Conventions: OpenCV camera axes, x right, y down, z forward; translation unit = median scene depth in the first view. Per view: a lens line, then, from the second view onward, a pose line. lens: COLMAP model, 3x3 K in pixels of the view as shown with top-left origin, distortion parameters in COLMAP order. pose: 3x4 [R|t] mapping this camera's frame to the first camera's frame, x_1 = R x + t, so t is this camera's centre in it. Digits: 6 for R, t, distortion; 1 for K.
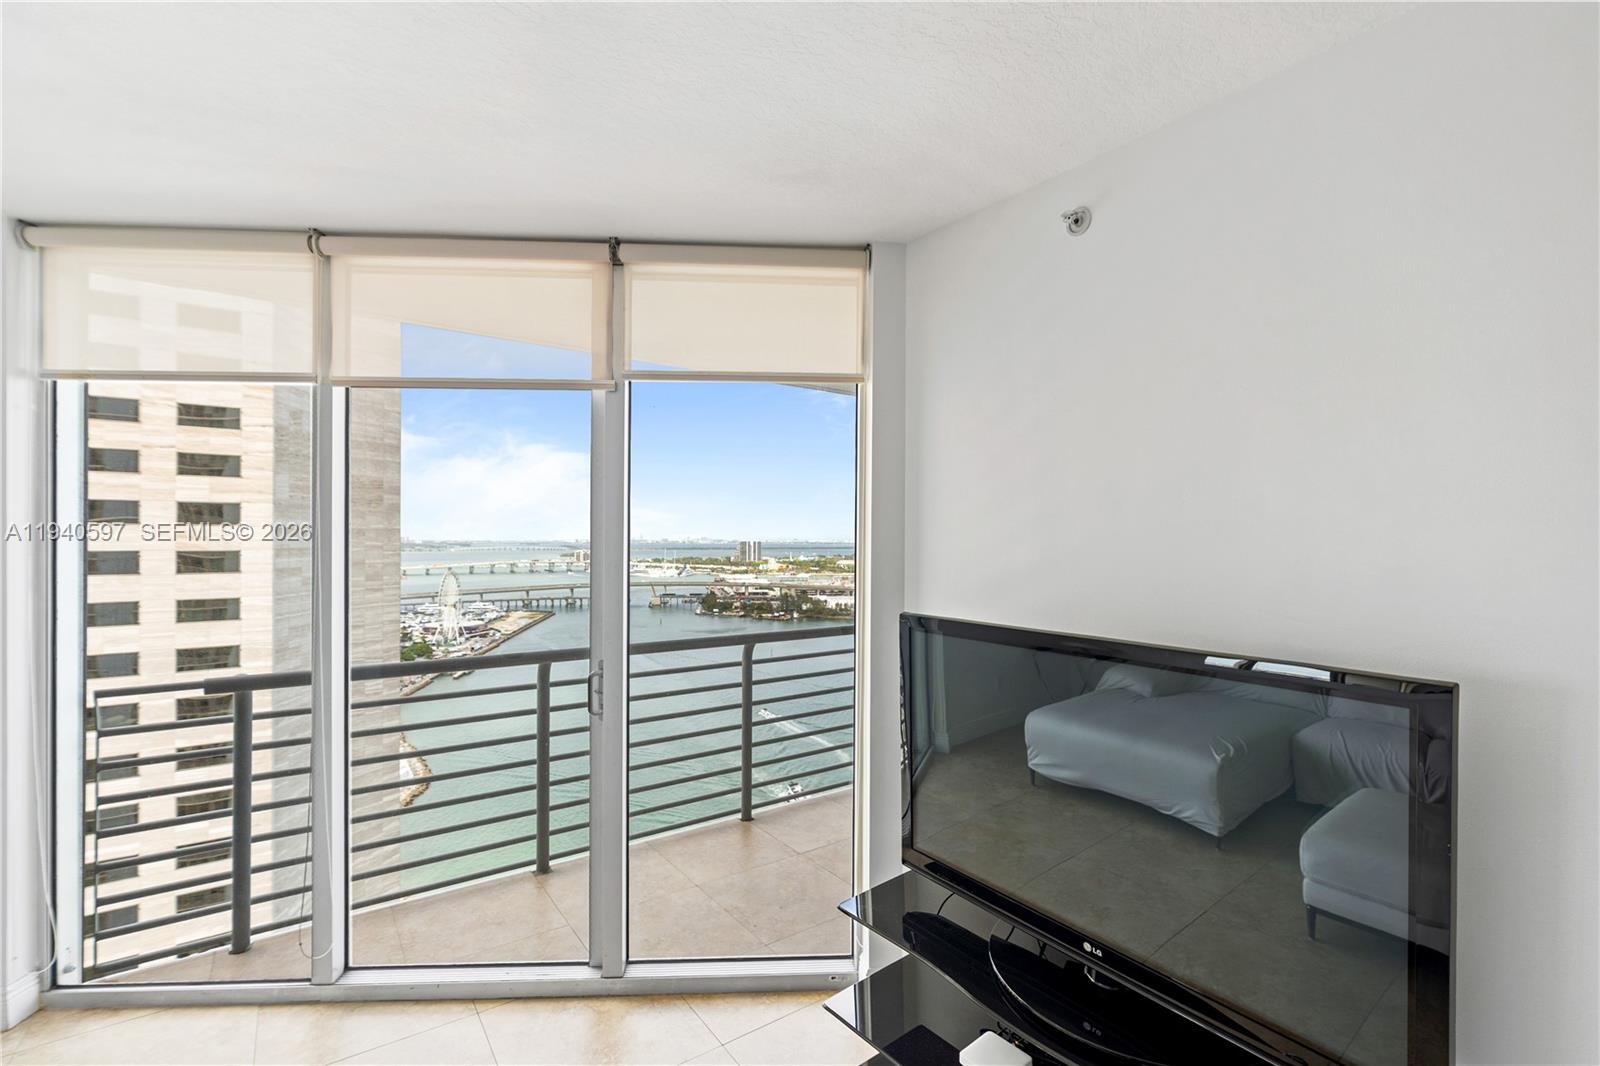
lens RADIAL K [[706.0, 0, 801.3], [0, 706.0, 536.7], [0, 0, 1]] dist [-0.004381, 0.001135]
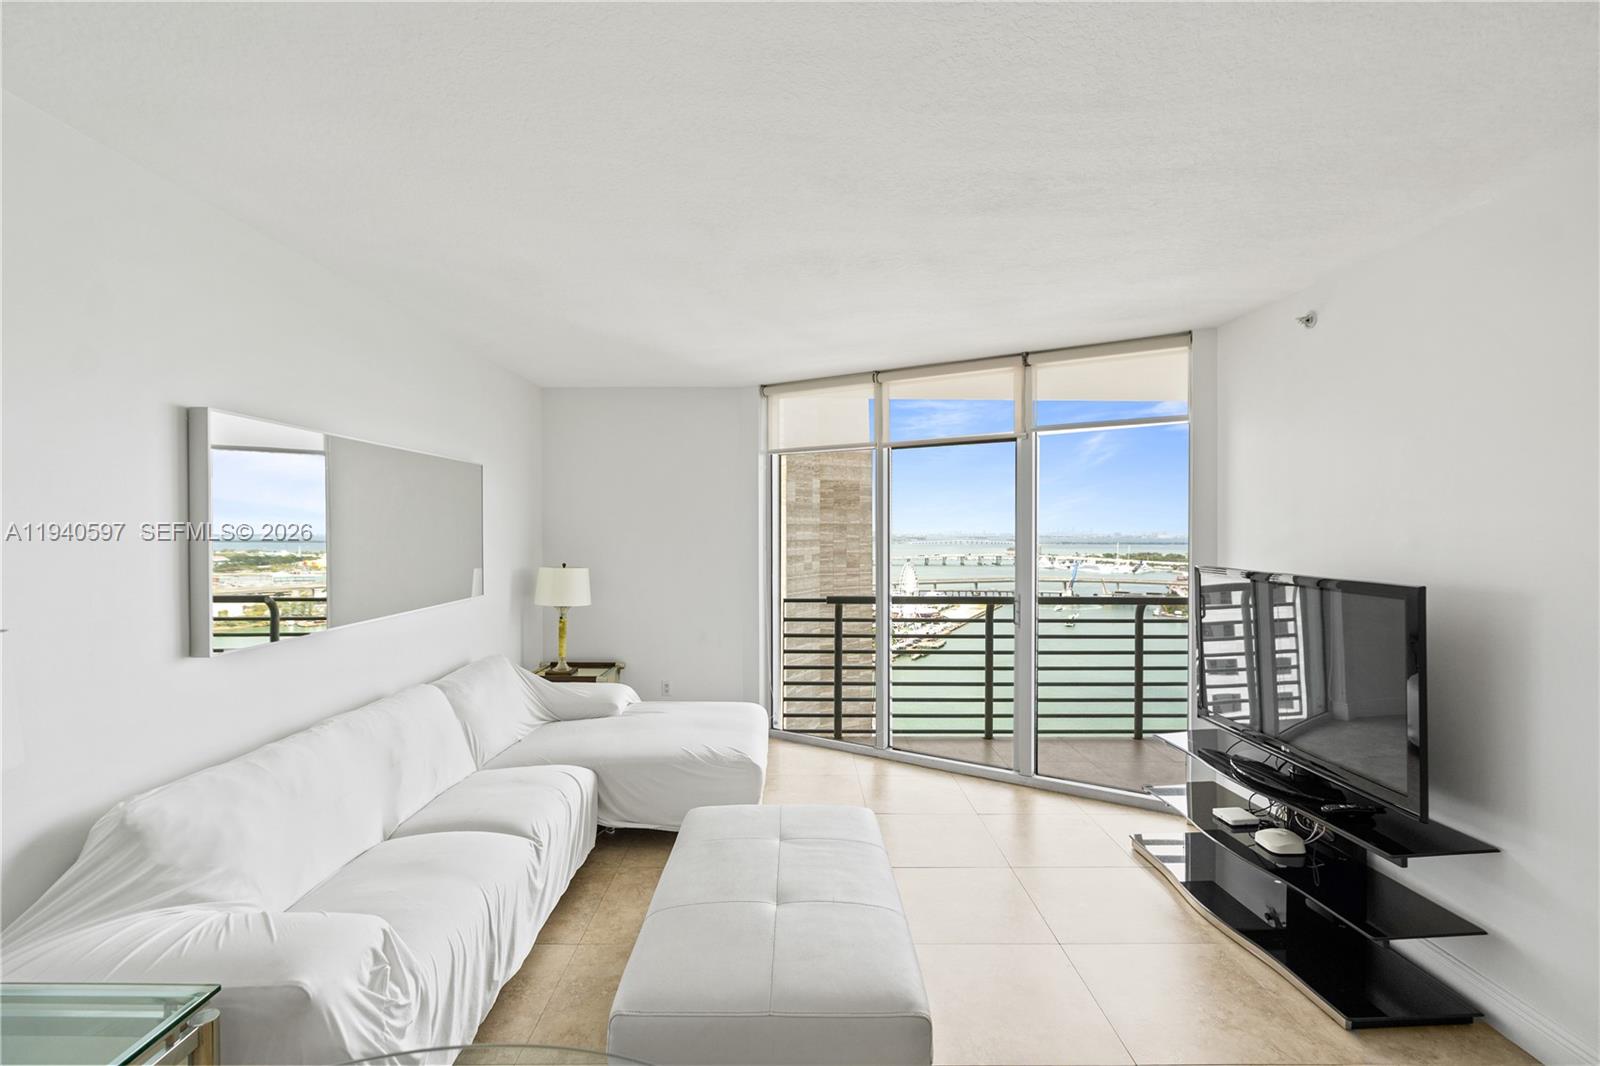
lens RADIAL K [[706.8, 0, 804.3], [0, 706.8, 535.1], [0, 0, 1]] dist [-0.003982, 0.000556]
pose [[0.820590, -0.000114, -0.571517, 0.205658], [0.003722, 0.999980, 0.005146, 0.013366], [0.571505, -0.006350, 0.820574, -0.545898]]
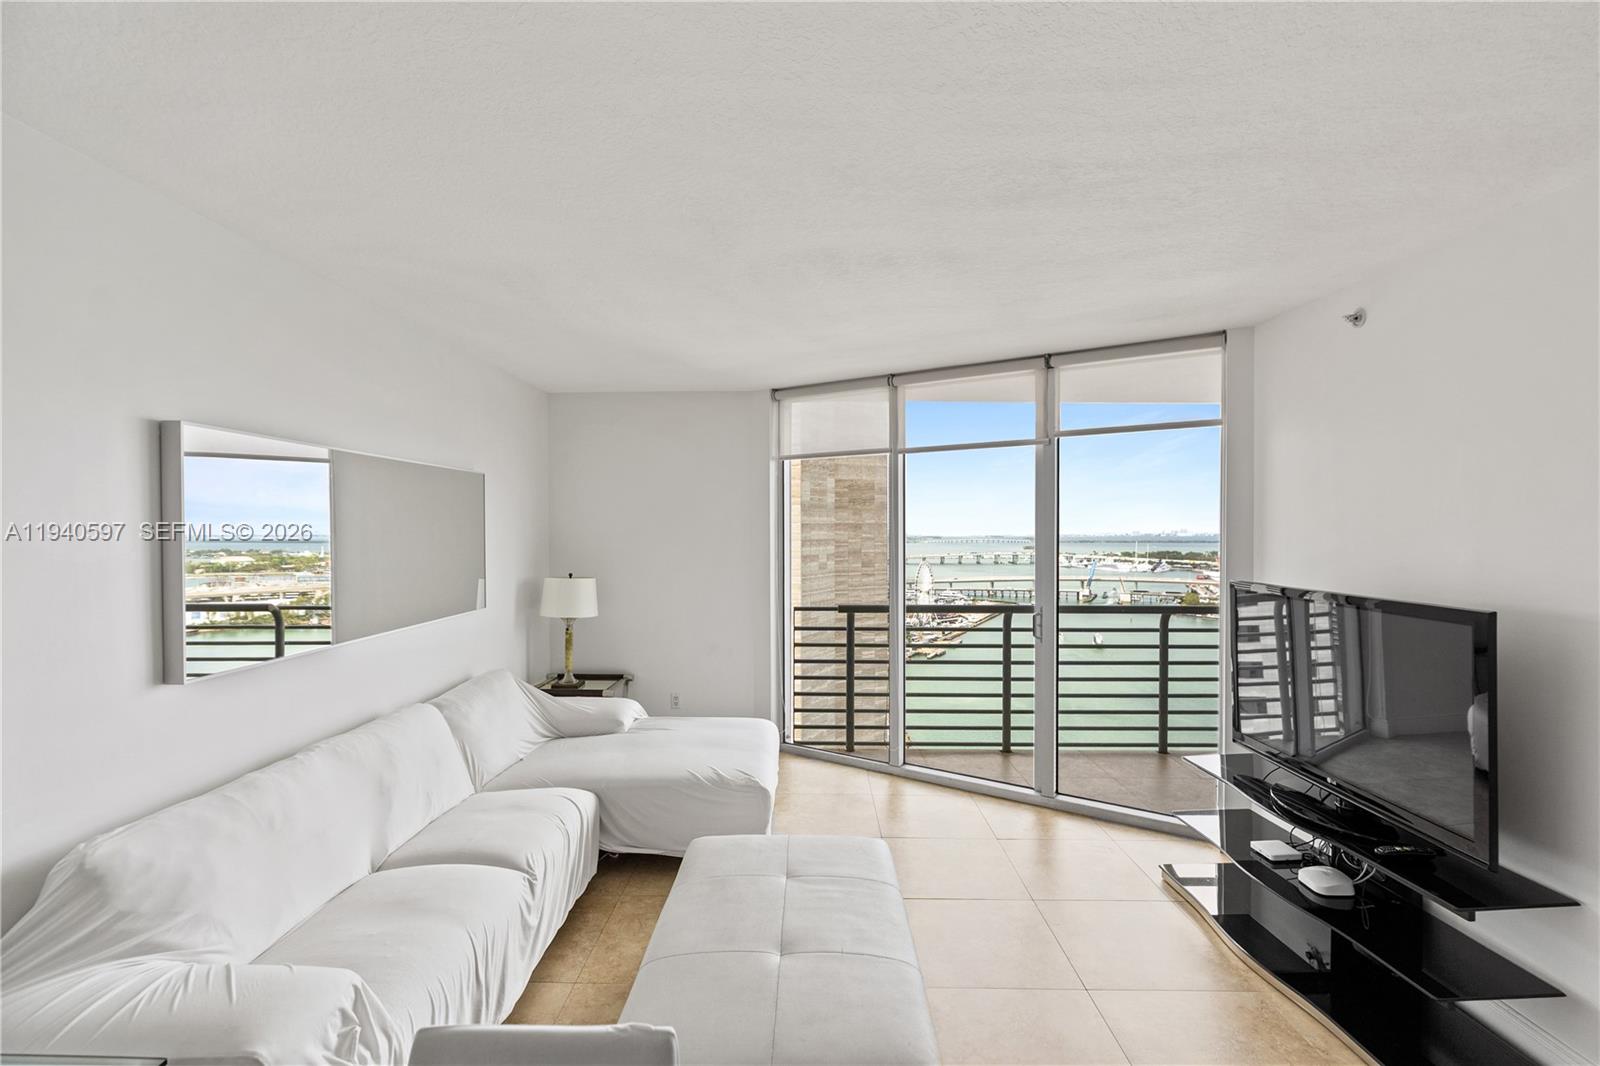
lens RADIAL K [[706.0, 0, 801.3], [0, 706.0, 536.7], [0, 0, 1]] dist [-0.004381, 0.001135]
pose [[0.805672, 0.001034, -0.592361, 0.184014], [0.005306, 0.999946, 0.008963, -0.005537], [0.592338, -0.010365, 0.805623, -0.501379]]
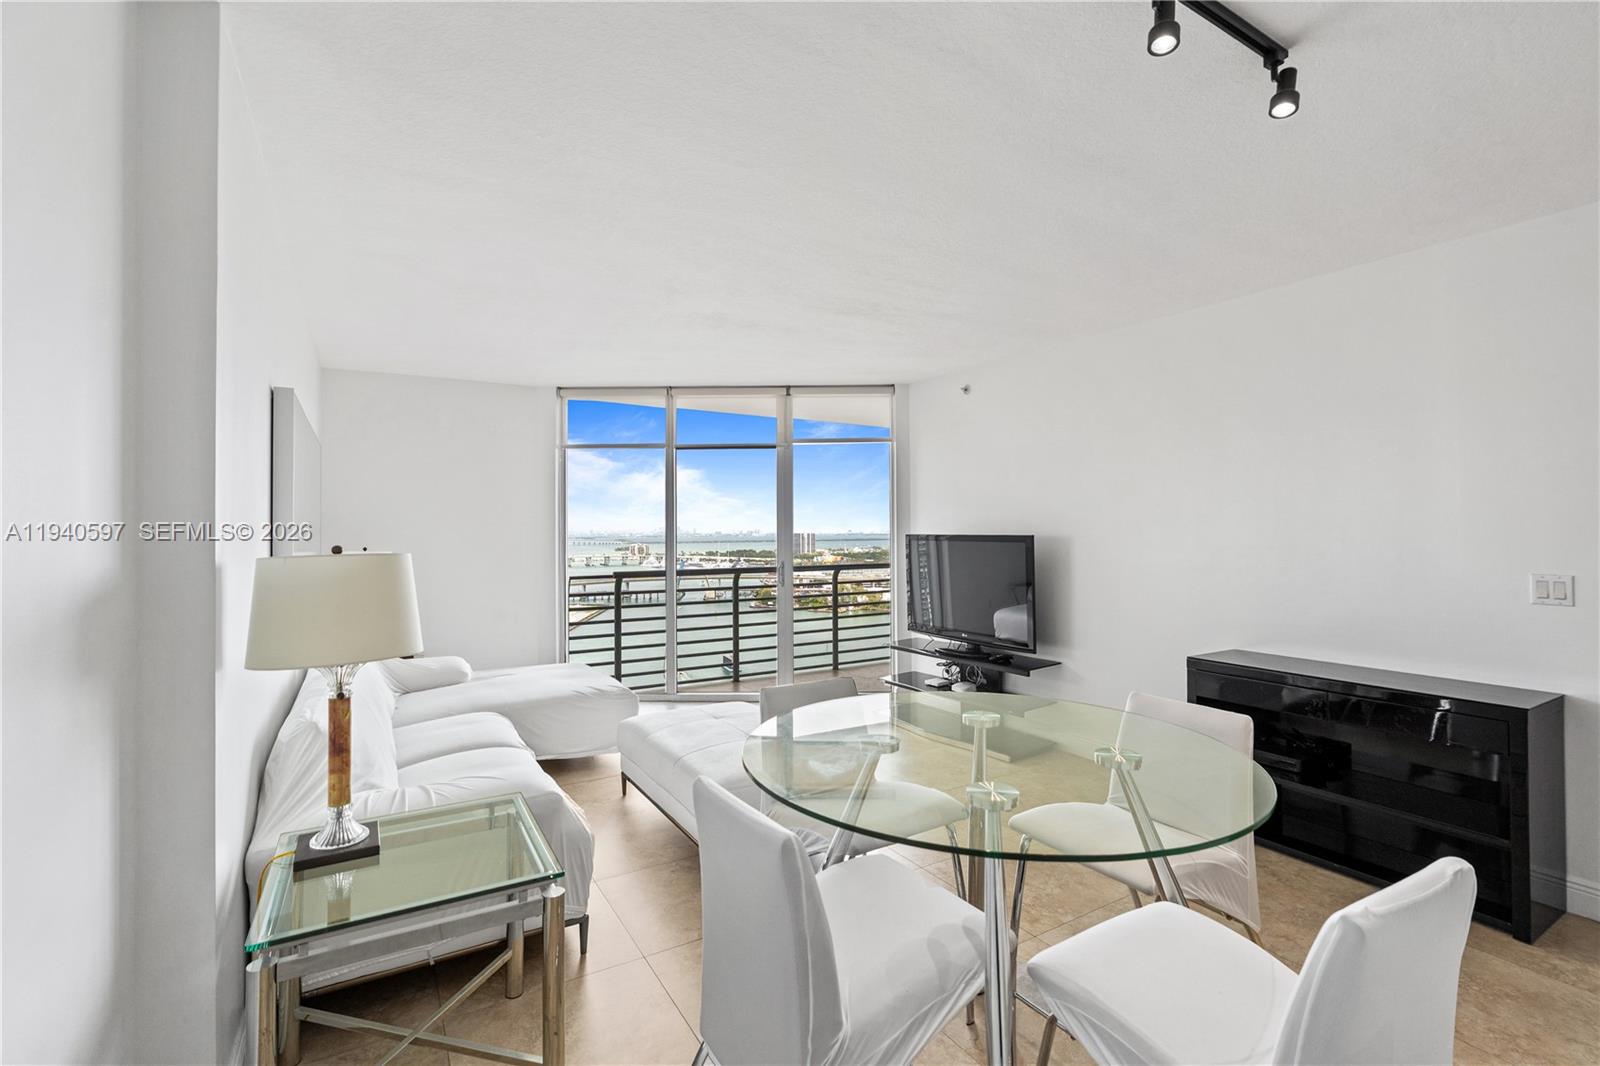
lens RADIAL K [[718.6, 0, 805.9], [0, 718.6, 516.6], [0, 0, 1]] dist [-0.005174, 0.001843]
pose [[0.997502, -0.012941, -0.069440, -0.026578], [0.011810, 0.999791, -0.016662, 0.050513], [0.069642, 0.015801, 0.997447, -1.046785]]
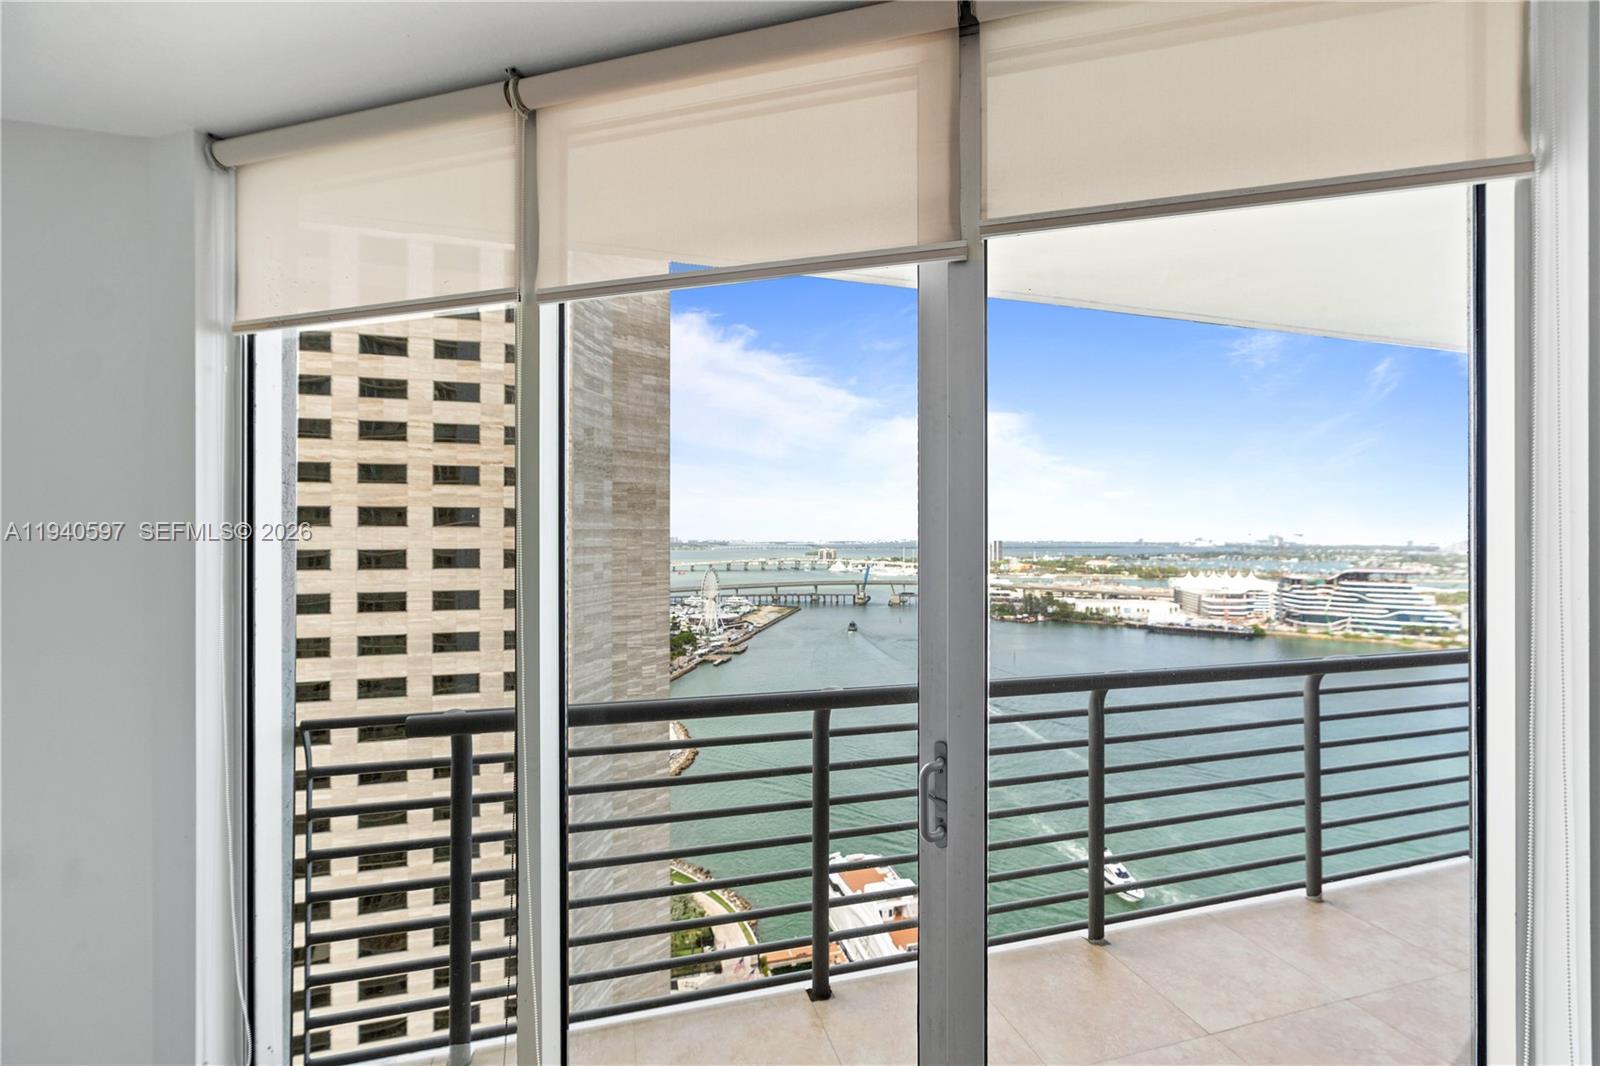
lens RADIAL K [[706.0, 0, 801.3], [0, 706.0, 536.7], [0, 0, 1]] dist [-0.004381, 0.001135]
pose [[0.944647, -0.003700, -0.328068, -0.149537], [0.004093, 0.999991, 0.000507, 0.005706], [0.328063, -0.001822, 0.944654, 0.320814]]
